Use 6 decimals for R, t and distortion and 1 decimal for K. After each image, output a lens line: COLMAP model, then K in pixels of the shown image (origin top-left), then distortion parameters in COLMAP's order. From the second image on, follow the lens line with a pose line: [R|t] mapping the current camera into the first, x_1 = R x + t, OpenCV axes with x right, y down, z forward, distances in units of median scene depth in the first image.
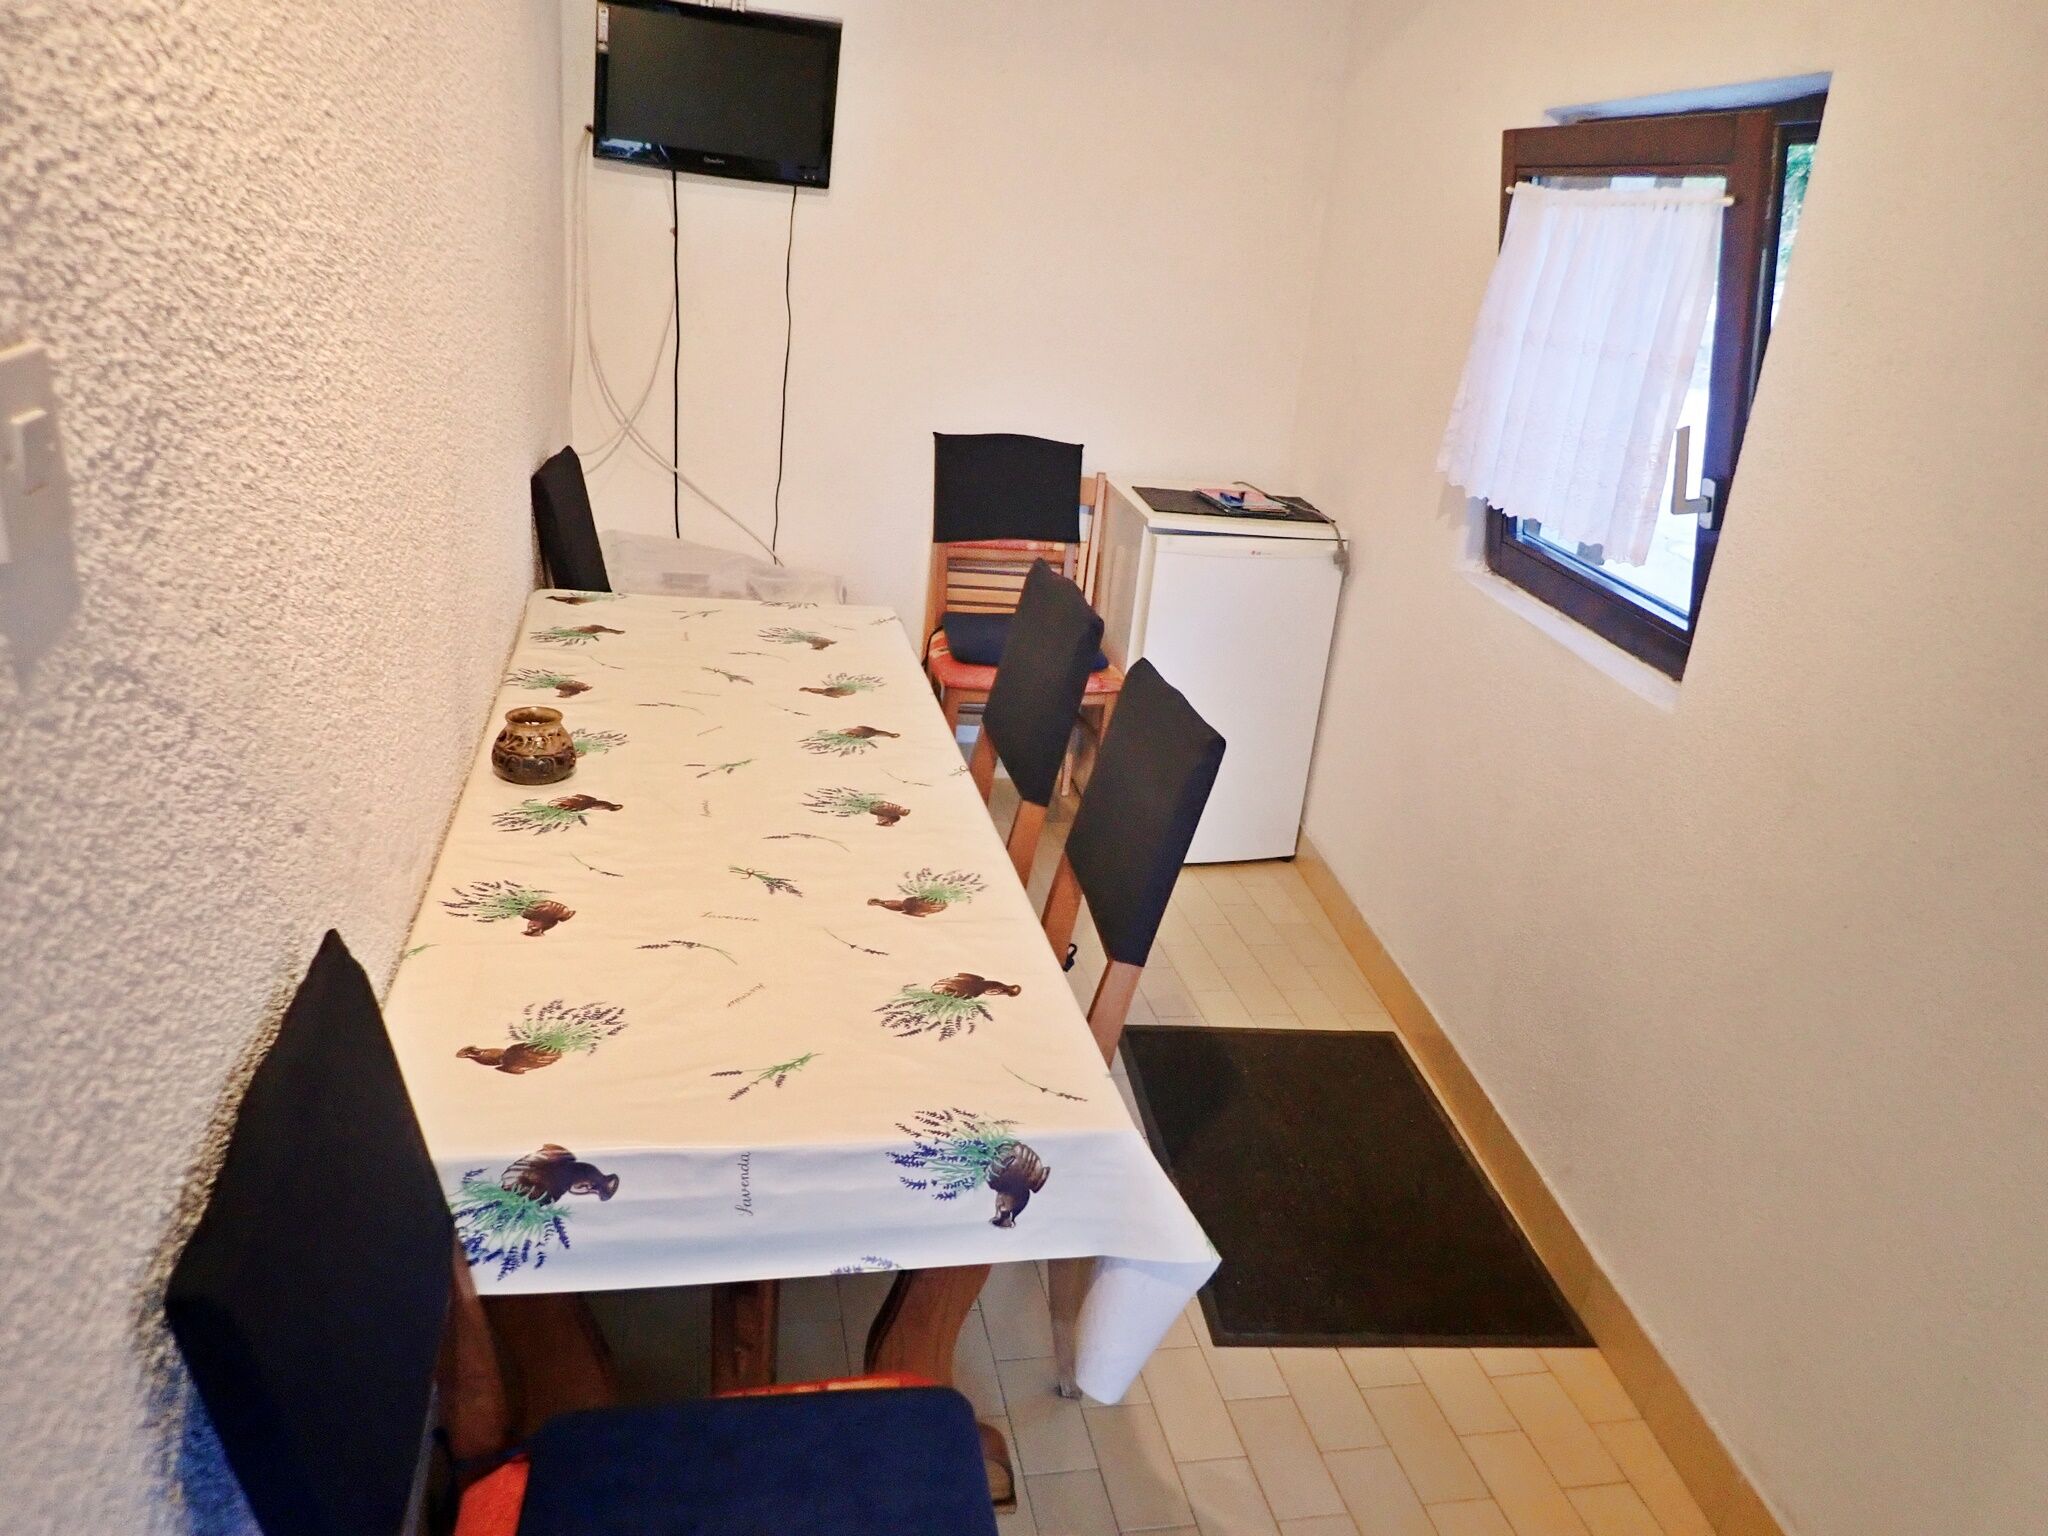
lens RADIAL K [[1511.5, 0, 1024.0], [0, 1511.5, 768.0], [0, 0, 1]] dist [0.002768, -0.000704]
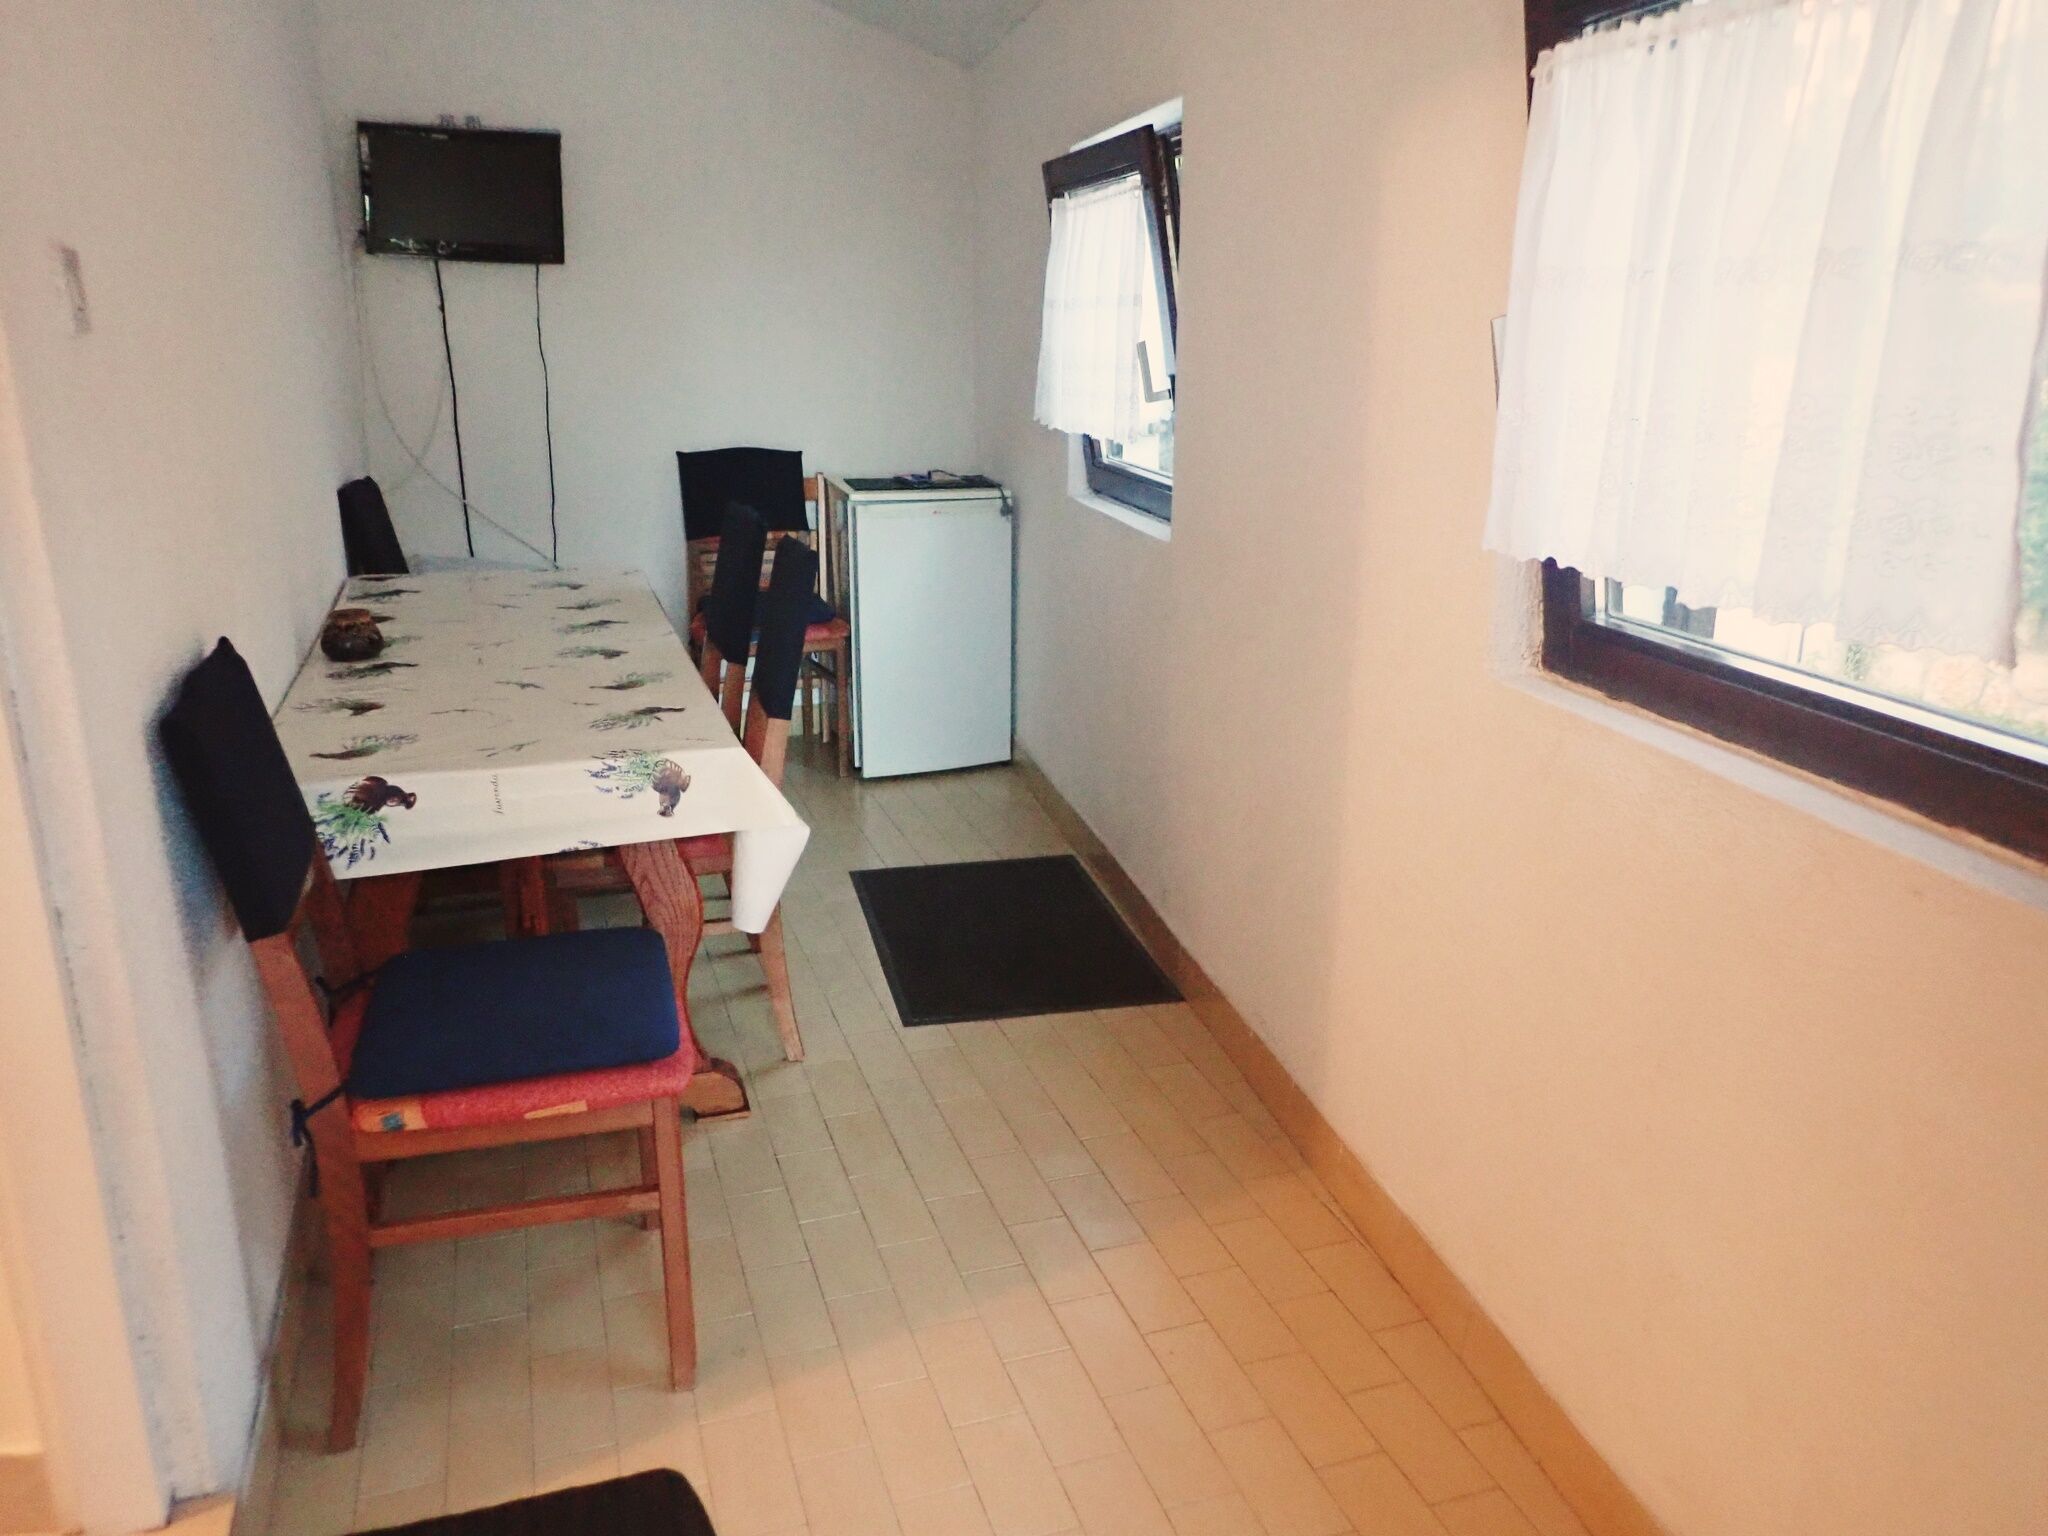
lens RADIAL K [[1499.3, 0, 1024.0], [0, 1499.3, 768.0], [0, 0, 1]] dist [-0.005895, -0.006464]
pose [[0.988661, -0.118730, 0.091941, 0.154328], [0.123985, 0.990830, -0.053700, 0.266634], [-0.084723, 0.064490, 0.994315, -0.436170]]
